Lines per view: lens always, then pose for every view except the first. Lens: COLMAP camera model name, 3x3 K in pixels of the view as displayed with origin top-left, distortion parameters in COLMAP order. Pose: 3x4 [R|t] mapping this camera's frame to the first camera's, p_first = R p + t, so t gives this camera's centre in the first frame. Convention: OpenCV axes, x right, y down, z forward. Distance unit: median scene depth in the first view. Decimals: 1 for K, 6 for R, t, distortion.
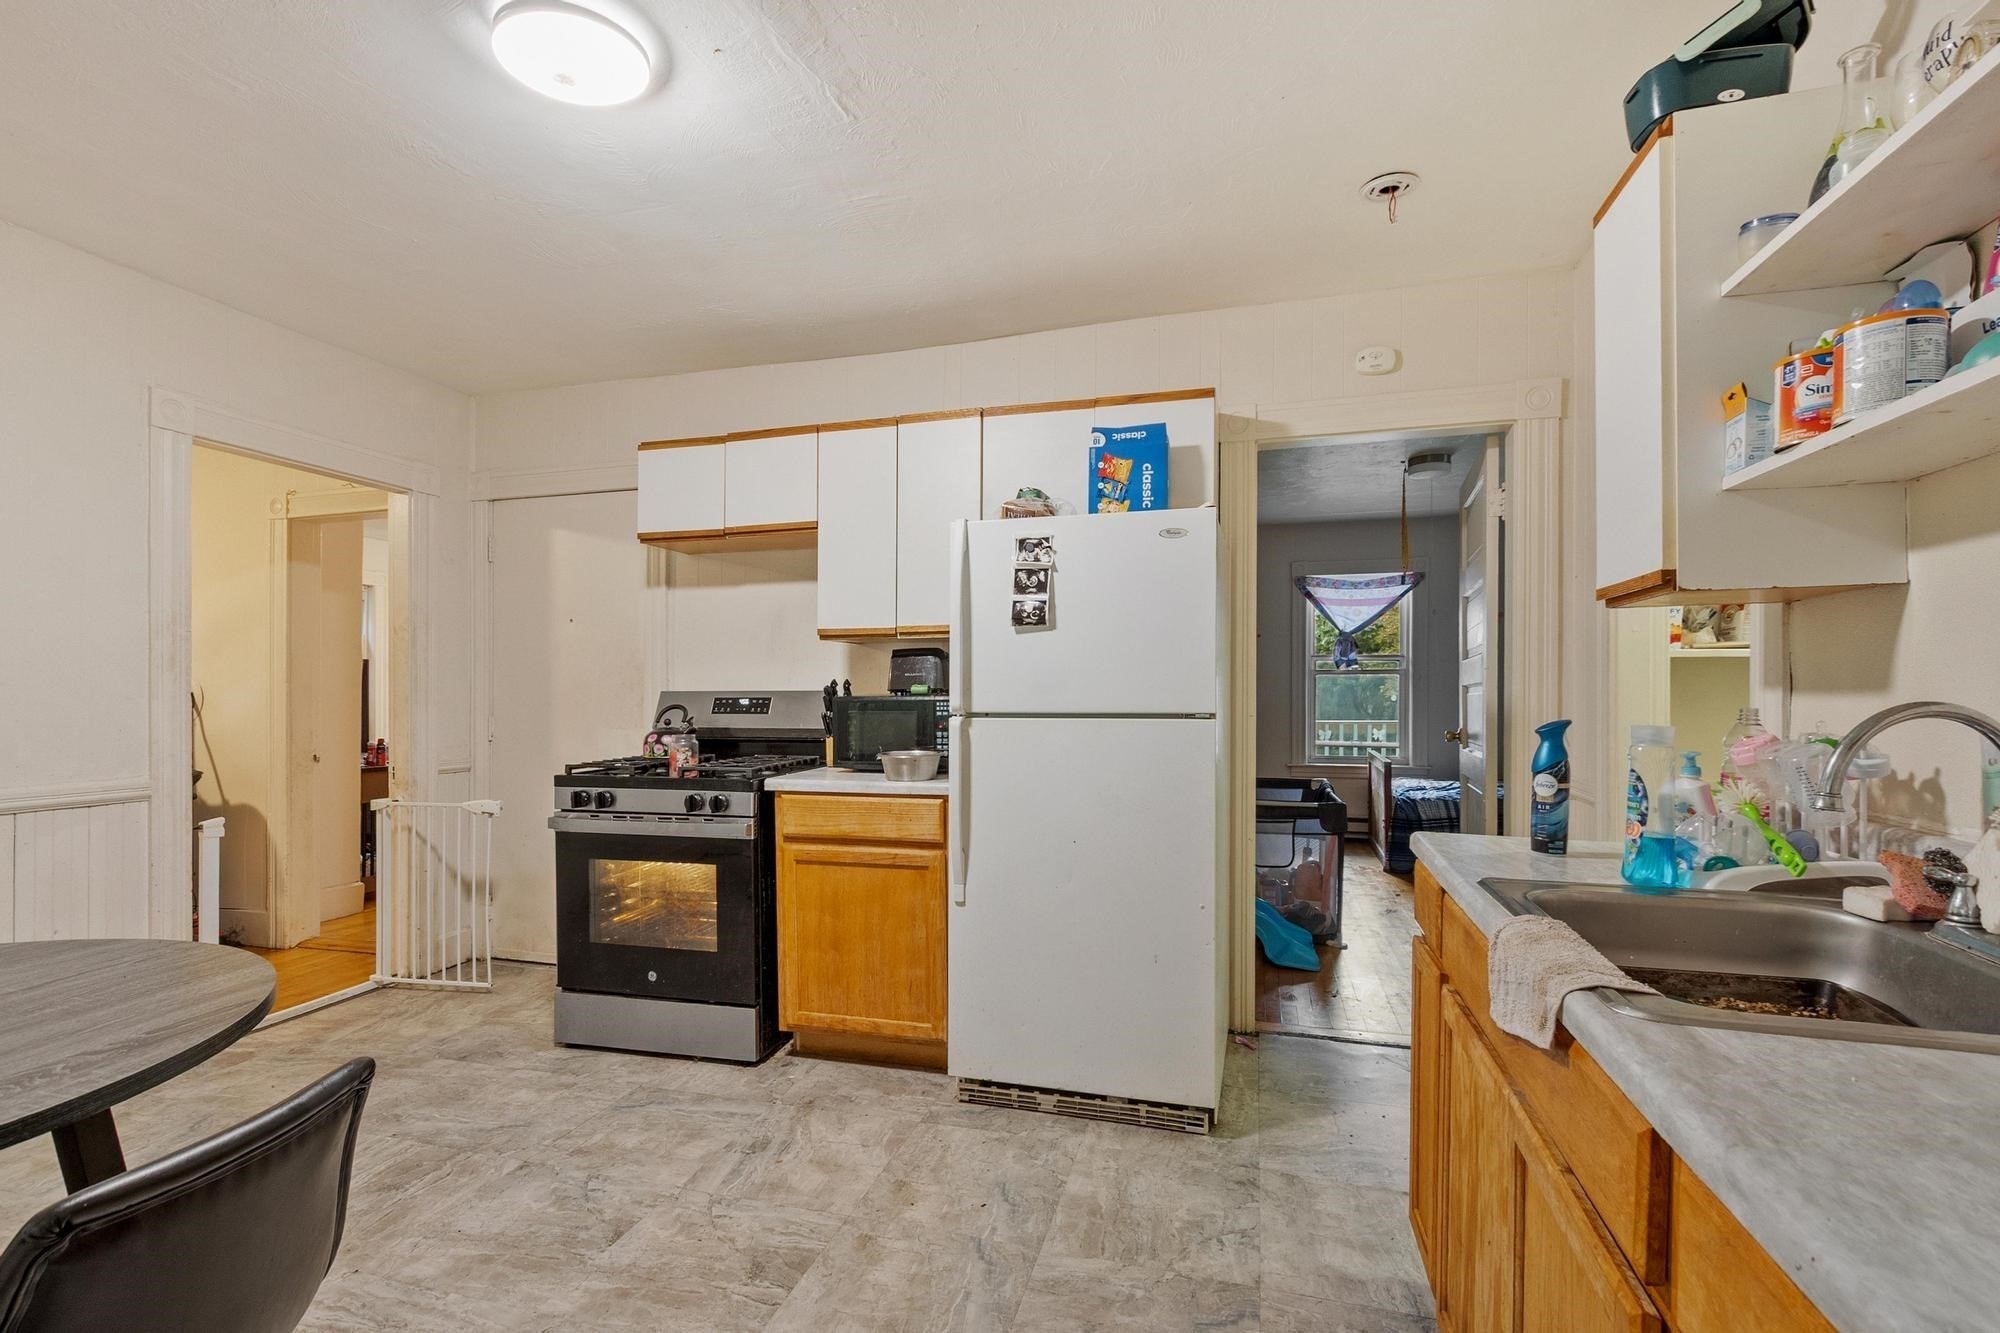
lens RADIAL K [[895.3, 0, 970.9], [0, 895.3, 697.8], [0, 0, 1]] dist [-0.001680, -0.000194]
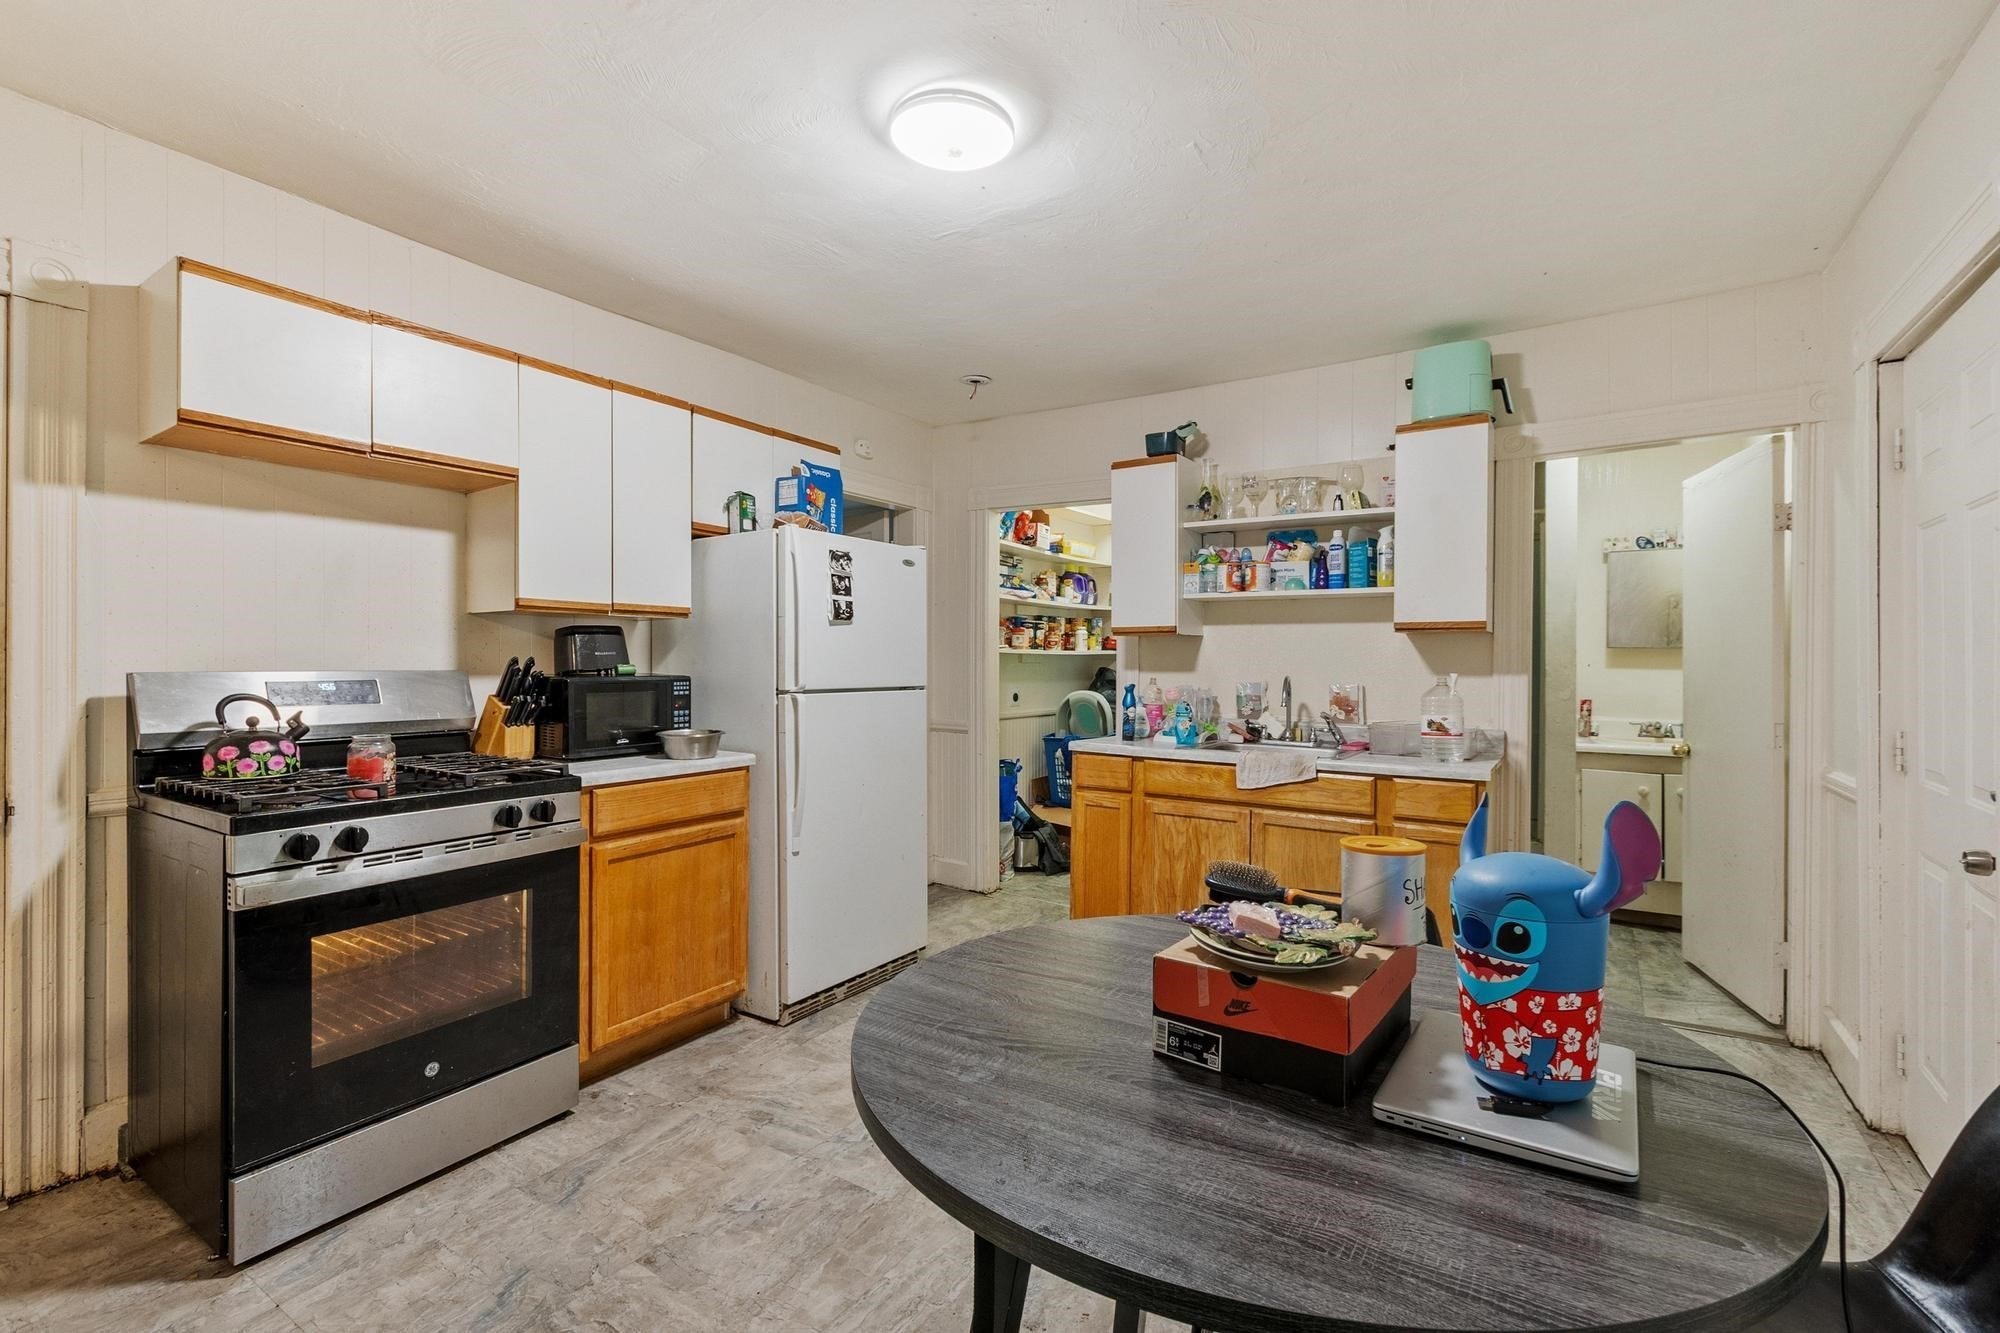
lens RADIAL K [[895.3, 0, 995.6], [0, 895.3, 665.7], [0, 0, 1]] dist [-0.001680, -0.000194]
pose [[0.288114, -0.000484, 0.957596, -1.044520], [0.002247, 0.999997, -0.000171, -0.014653], [-0.957593, 0.002201, 0.288115, 0.406557]]
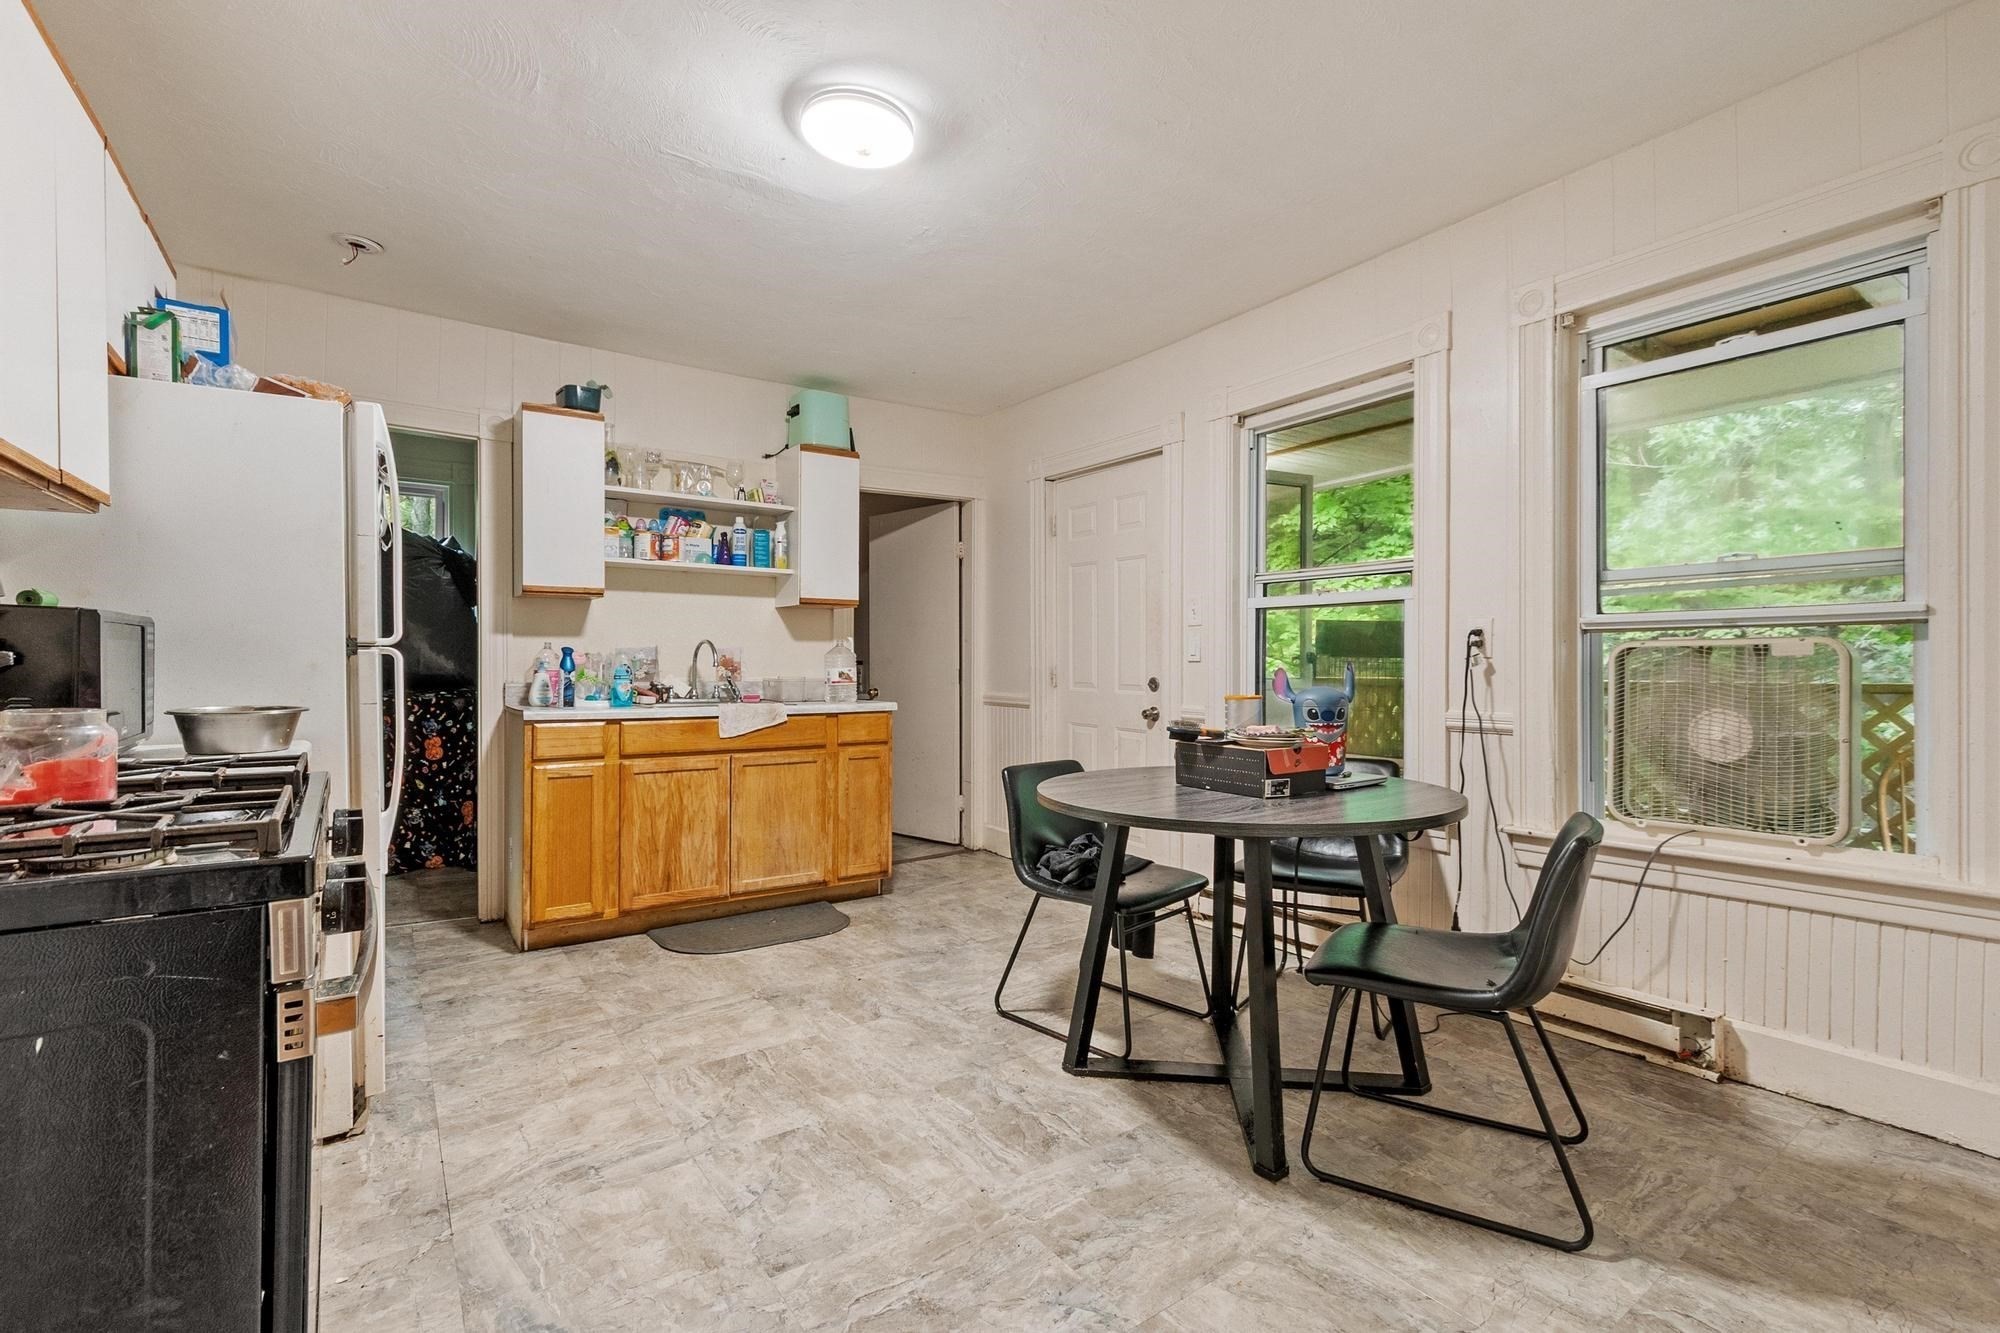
lens RADIAL K [[895.3, 0, 1001.2], [0, 895.3, 658.7], [0, 0, 1]] dist [-0.001680, -0.000194]
pose [[-0.787431, -0.001667, 0.616400, -0.952260], [0.002901, 0.999975, 0.006411, 0.026335], [-0.616396, 0.006837, -0.787407, 1.277609]]
